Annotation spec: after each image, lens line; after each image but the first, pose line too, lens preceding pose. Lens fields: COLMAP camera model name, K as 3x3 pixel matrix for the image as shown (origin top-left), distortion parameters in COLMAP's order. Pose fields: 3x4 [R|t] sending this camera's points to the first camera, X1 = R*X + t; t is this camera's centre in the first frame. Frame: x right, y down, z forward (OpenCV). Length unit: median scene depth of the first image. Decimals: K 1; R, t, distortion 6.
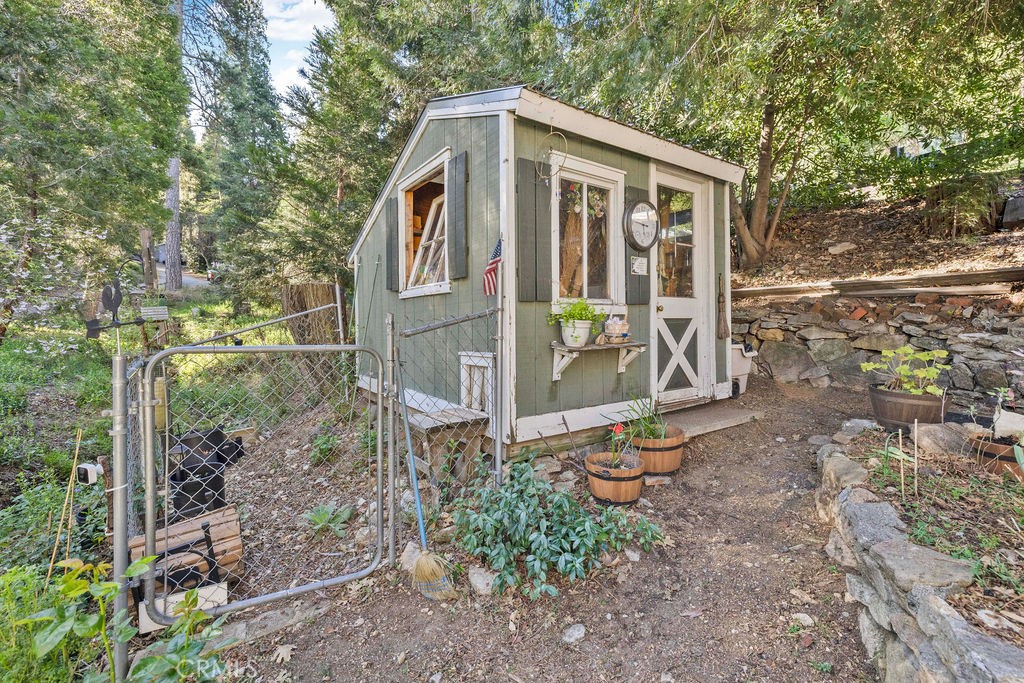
lens RADIAL K [[426.1, 0, 509.0], [0, 426.1, 319.5], [0, 0, 1]] dist [-0.000395, -0.000005]
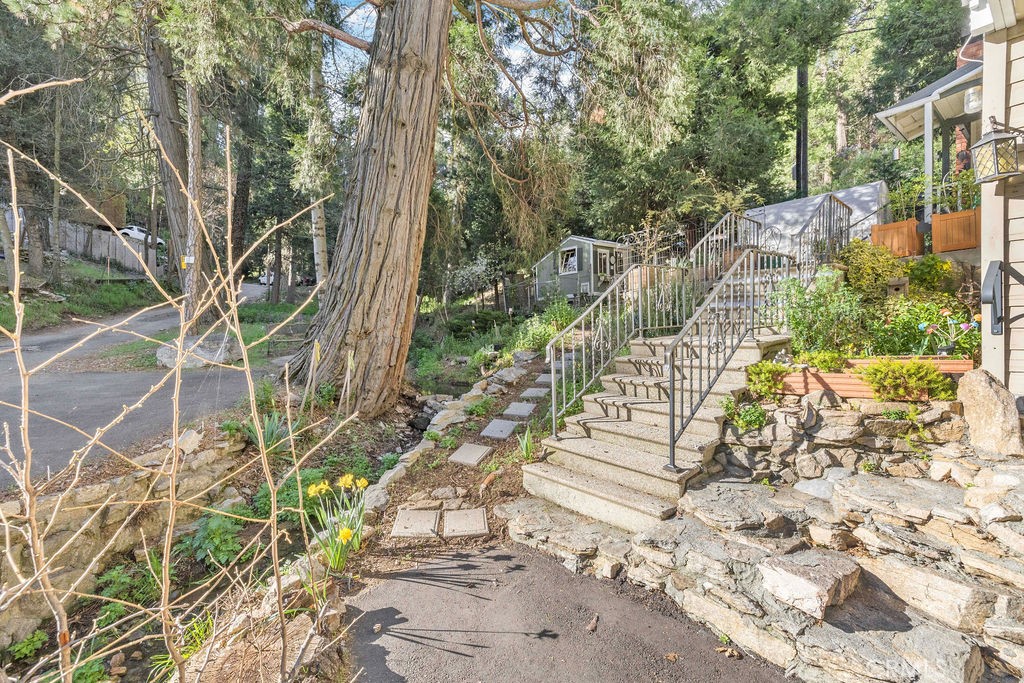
lens RADIAL K [[418.5, 0, 512.0], [0, 418.5, 341.5], [0, 0, 1]] dist [-0.000191, 0.000016]
pose [[0.997012, -0.018370, 0.075035, -1.385417], [0.016949, 0.999666, 0.019534, 0.689323], [-0.075369, -0.018204, 0.996990, -4.250006]]
